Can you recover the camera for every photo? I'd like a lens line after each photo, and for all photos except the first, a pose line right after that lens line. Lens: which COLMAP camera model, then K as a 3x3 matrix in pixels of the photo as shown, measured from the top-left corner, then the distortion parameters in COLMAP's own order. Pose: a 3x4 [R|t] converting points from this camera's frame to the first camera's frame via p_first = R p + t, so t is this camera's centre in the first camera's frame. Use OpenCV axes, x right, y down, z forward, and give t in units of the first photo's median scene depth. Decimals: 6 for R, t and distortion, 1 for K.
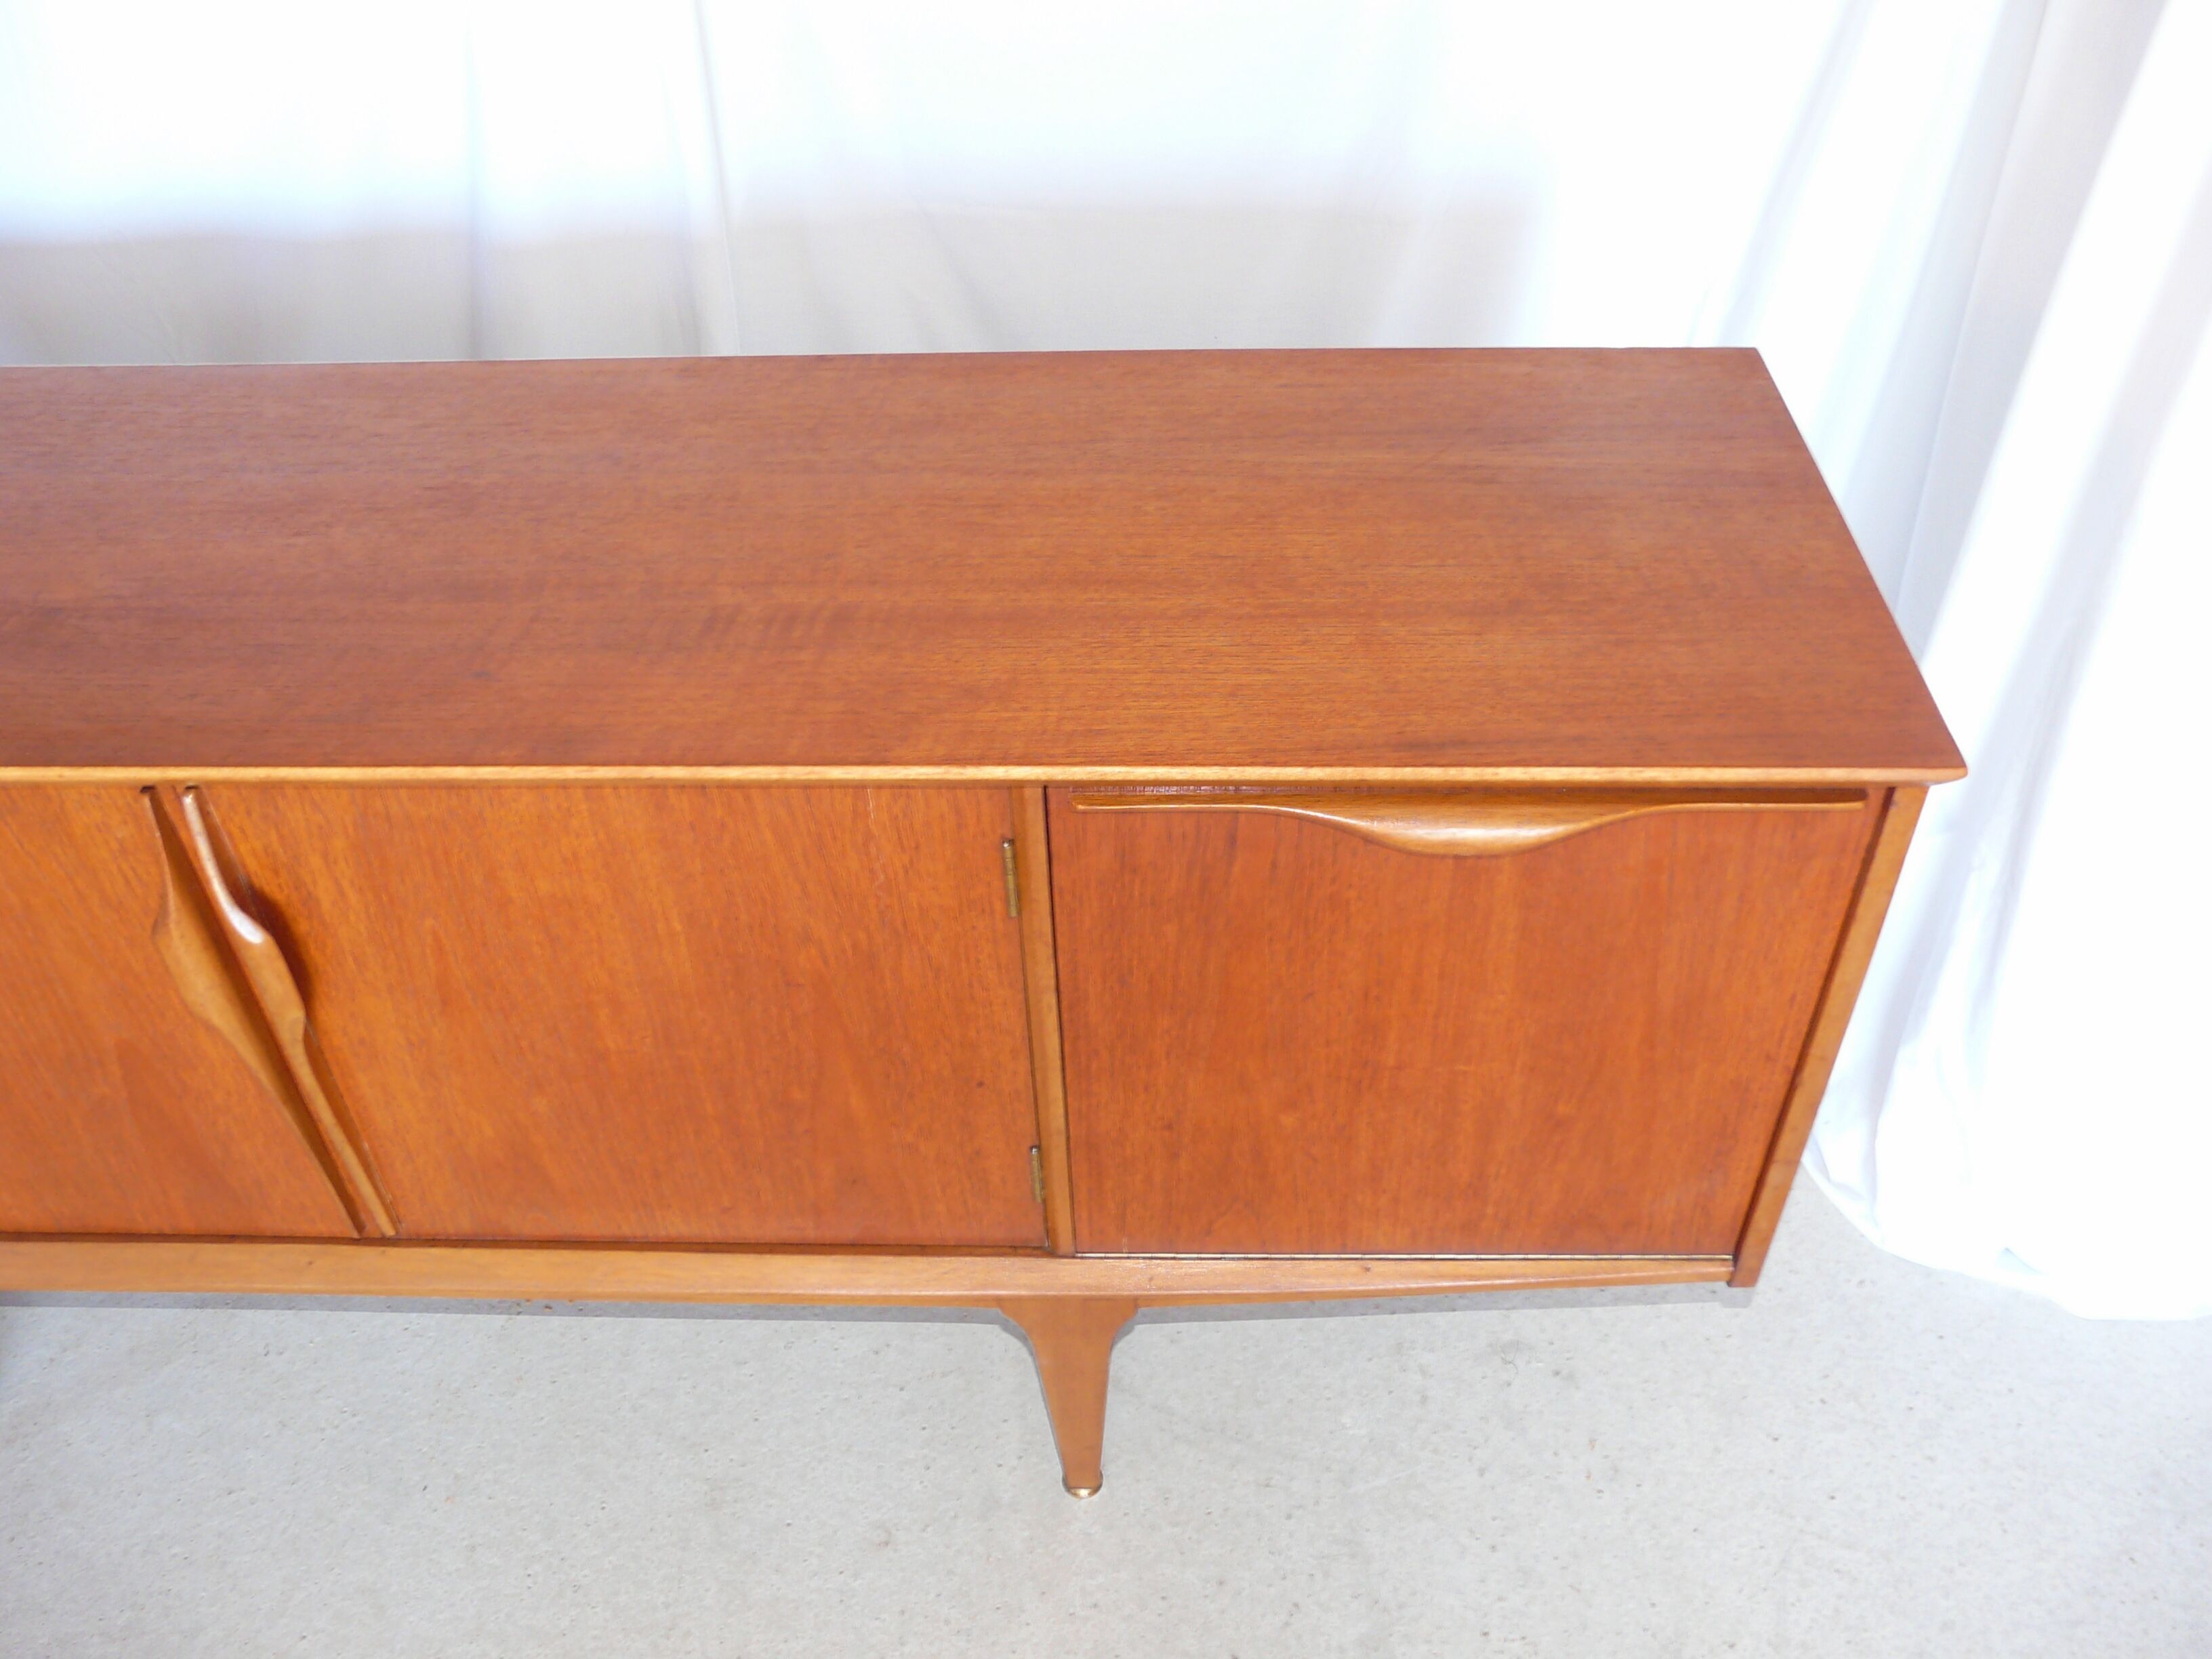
lens RADIAL K [[1855.9, 0, 1106.0], [0, 1855.9, 829.5], [0, 0, 1]] dist [-0.085942, 0.134390]
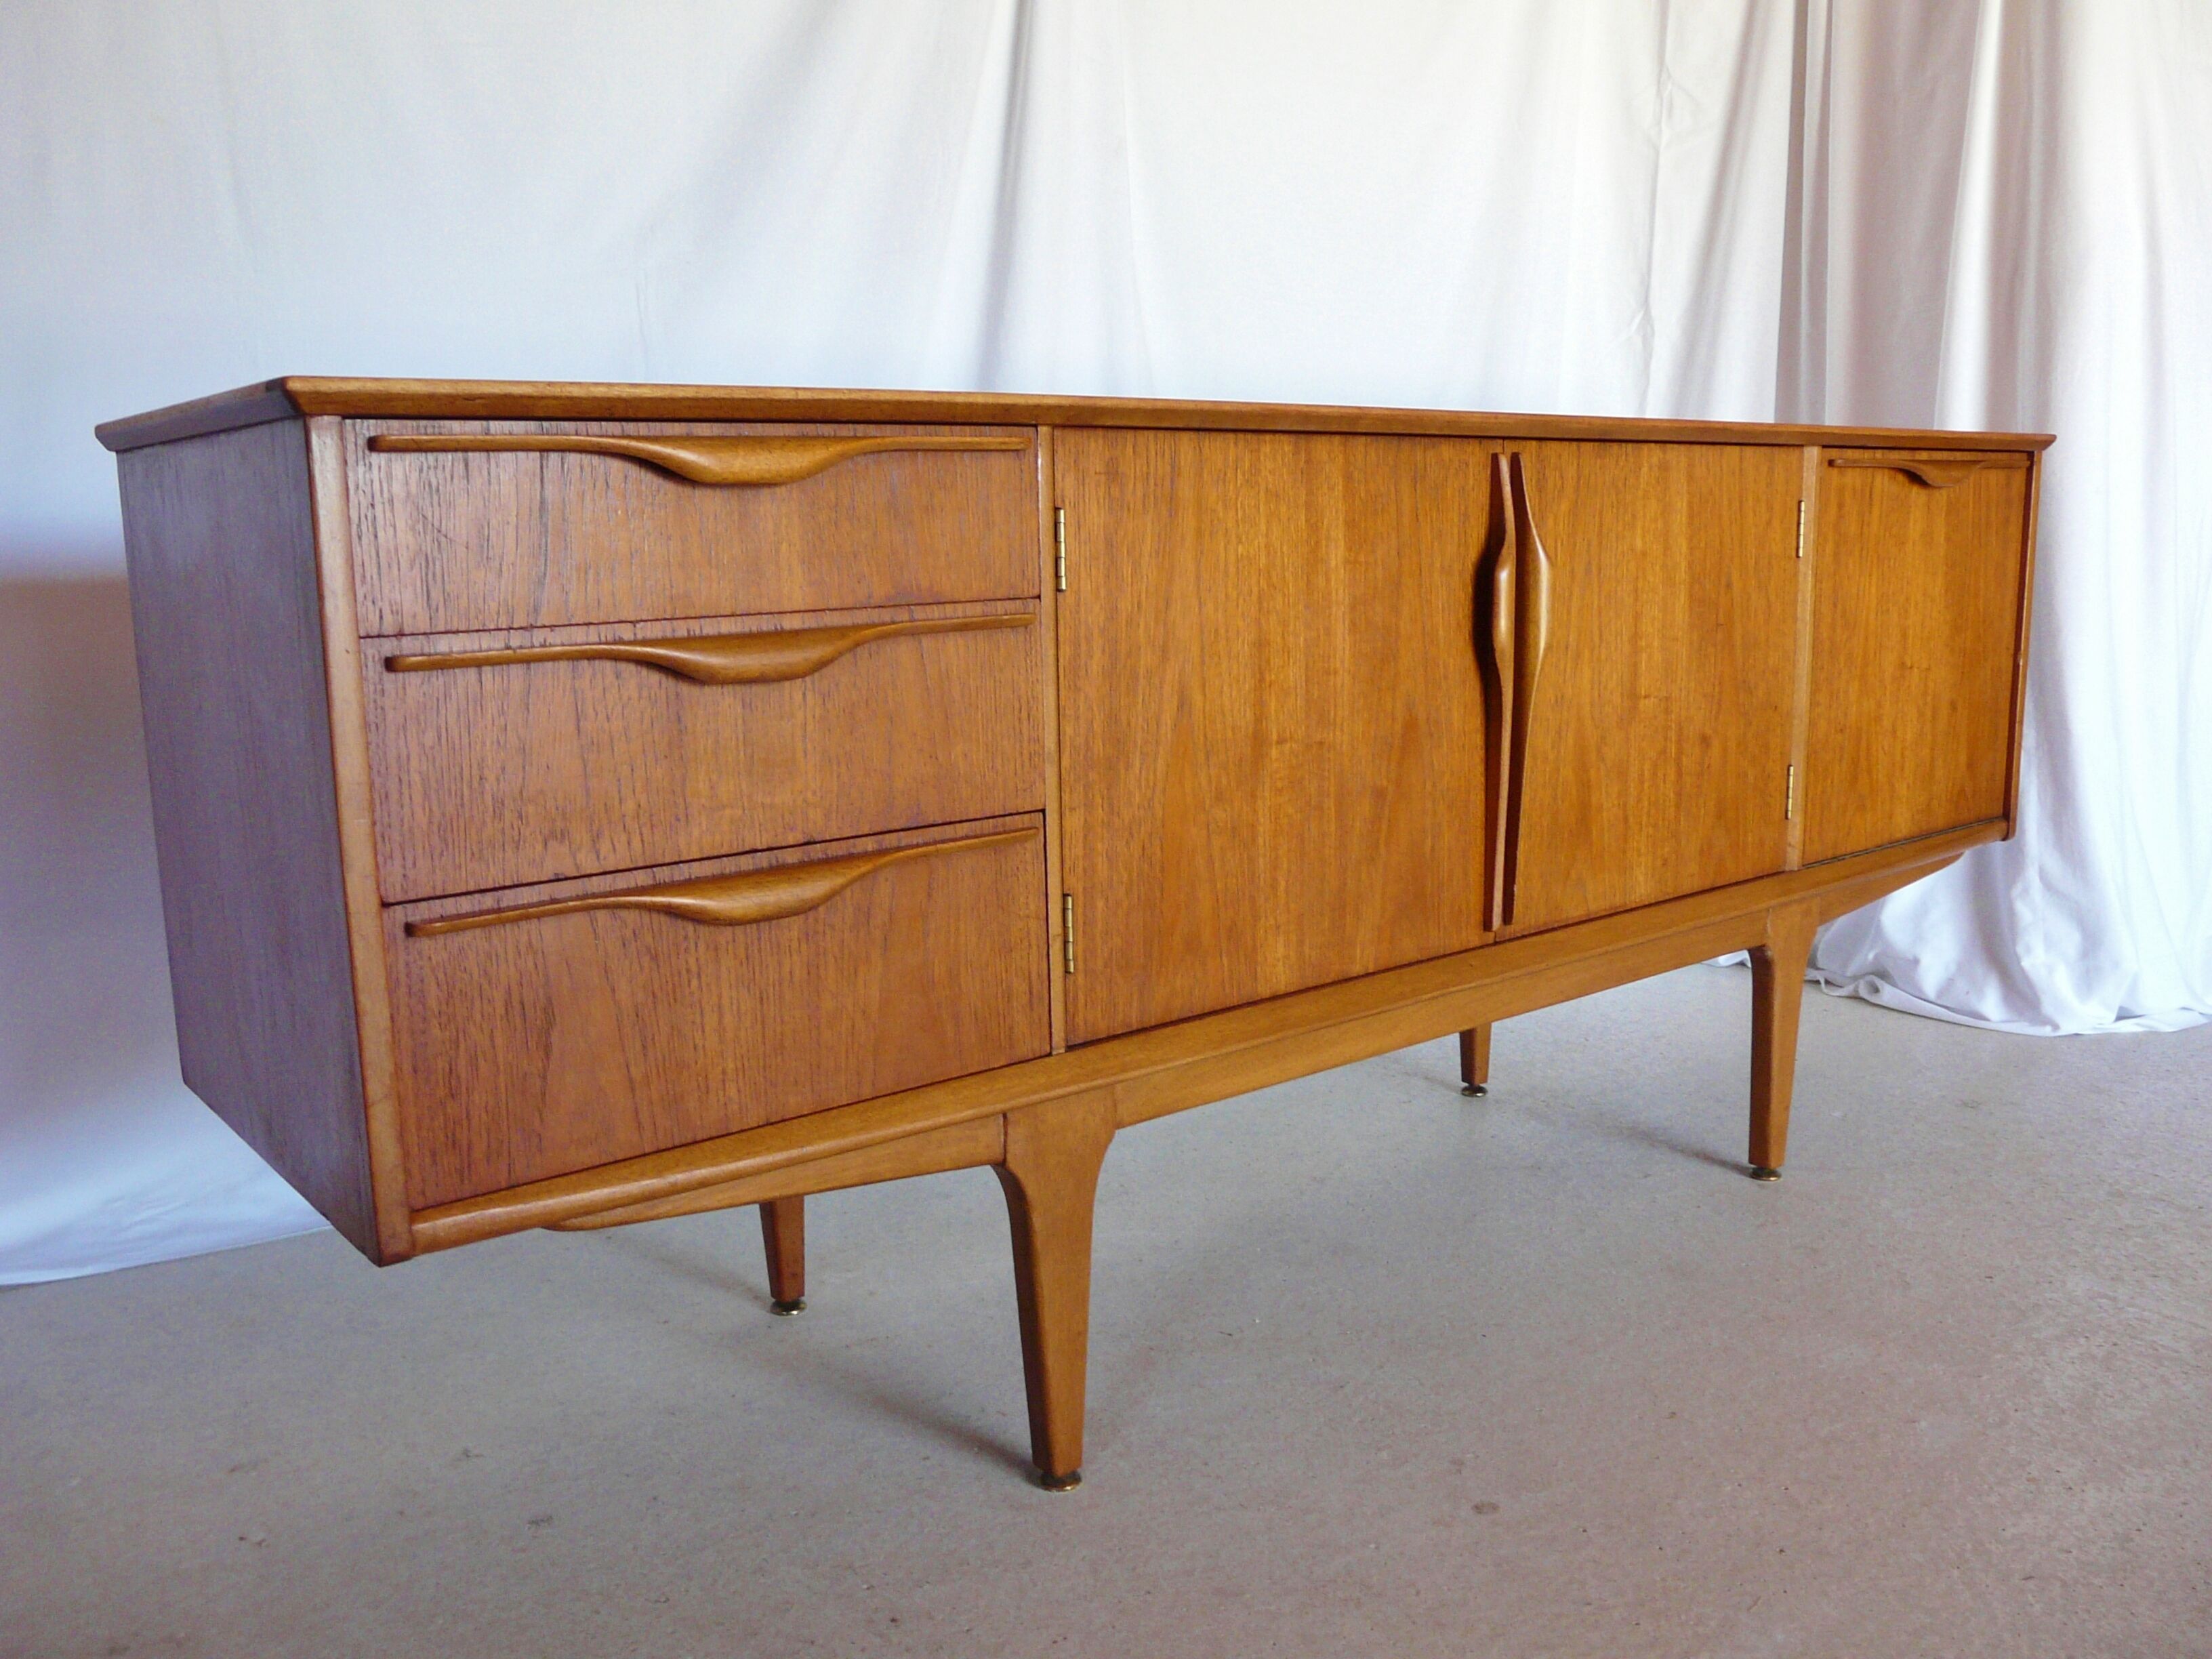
lens RADIAL K [[1855.9, 0, 1106.0], [0, 1855.9, 829.5], [0, 0, 1]] dist [-0.085942, 0.134390]
pose [[0.753115, -0.094809, 0.651021, -1.417806], [0.427282, 0.822935, -0.374444, 0.523839], [-0.500247, 0.560169, 0.660275, 0.278681]]
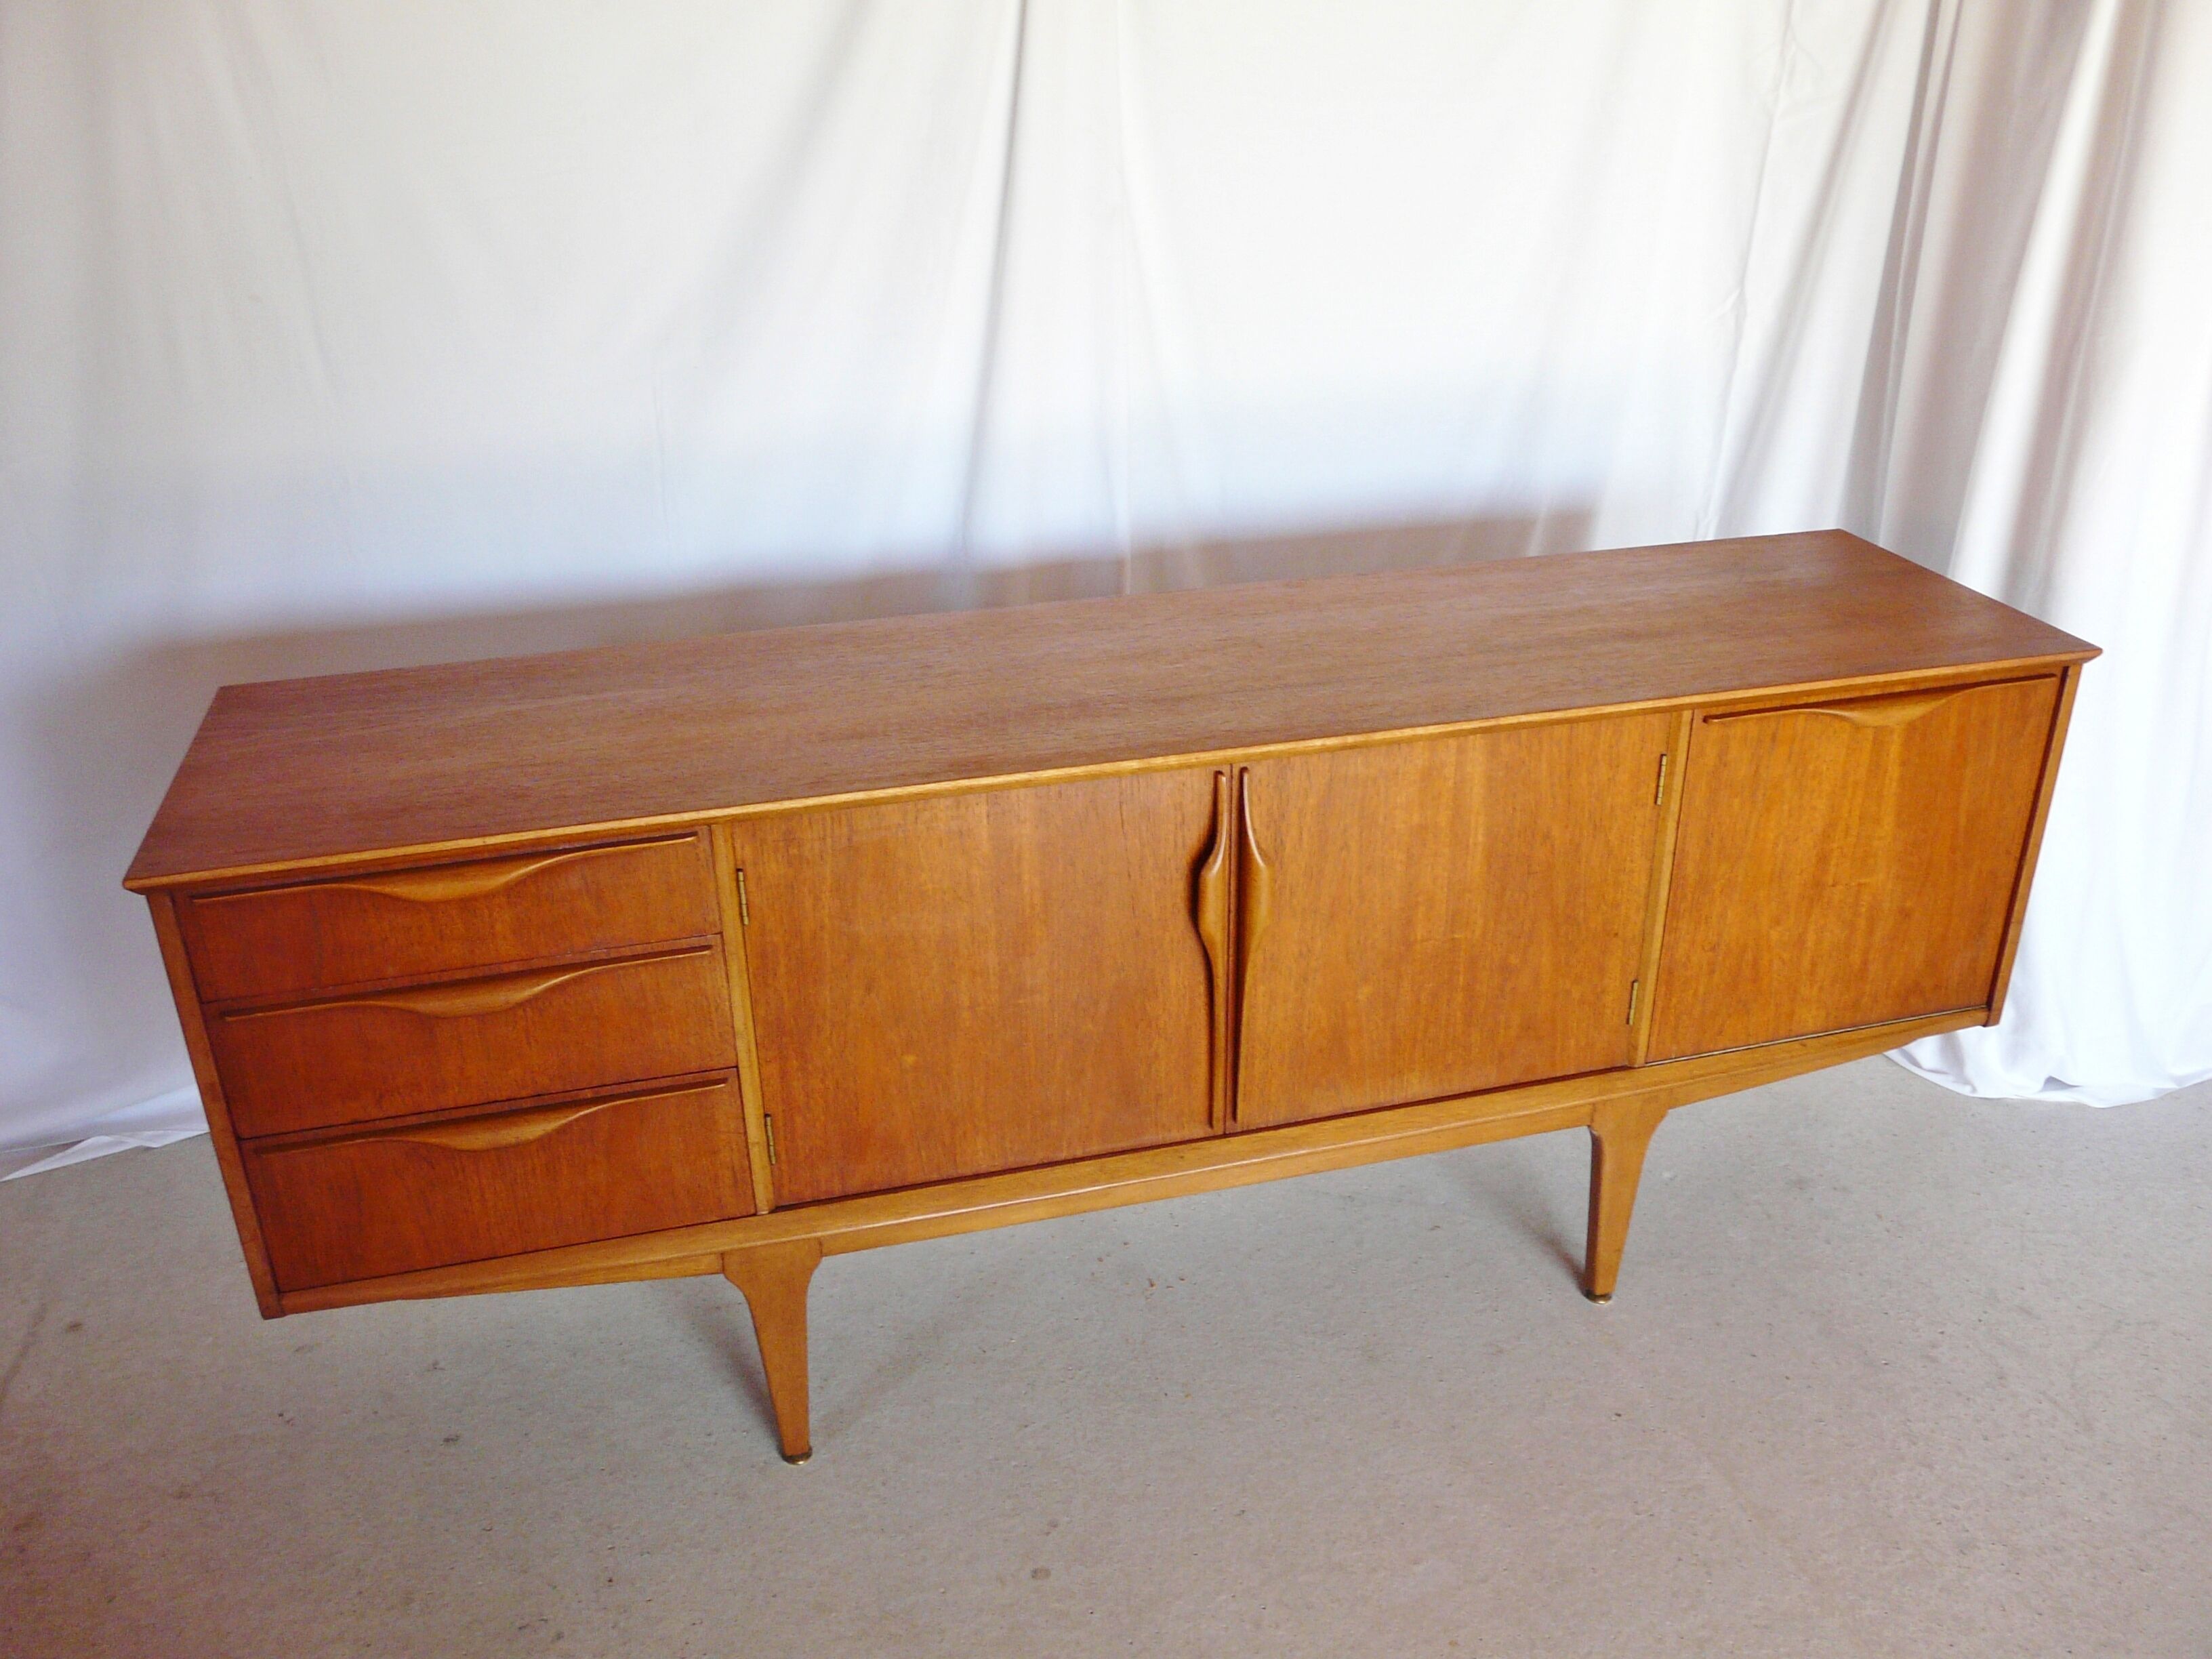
lens RADIAL K [[1855.9, 0, 1106.0], [0, 1855.9, 829.5], [0, 0, 1]] dist [-0.085942, 0.134390]
pose [[0.957733, -0.109698, 0.265919, -0.876473], [0.178618, 0.951409, -0.250833, 0.355132], [-0.225482, 0.287729, 0.930790, -0.453532]]
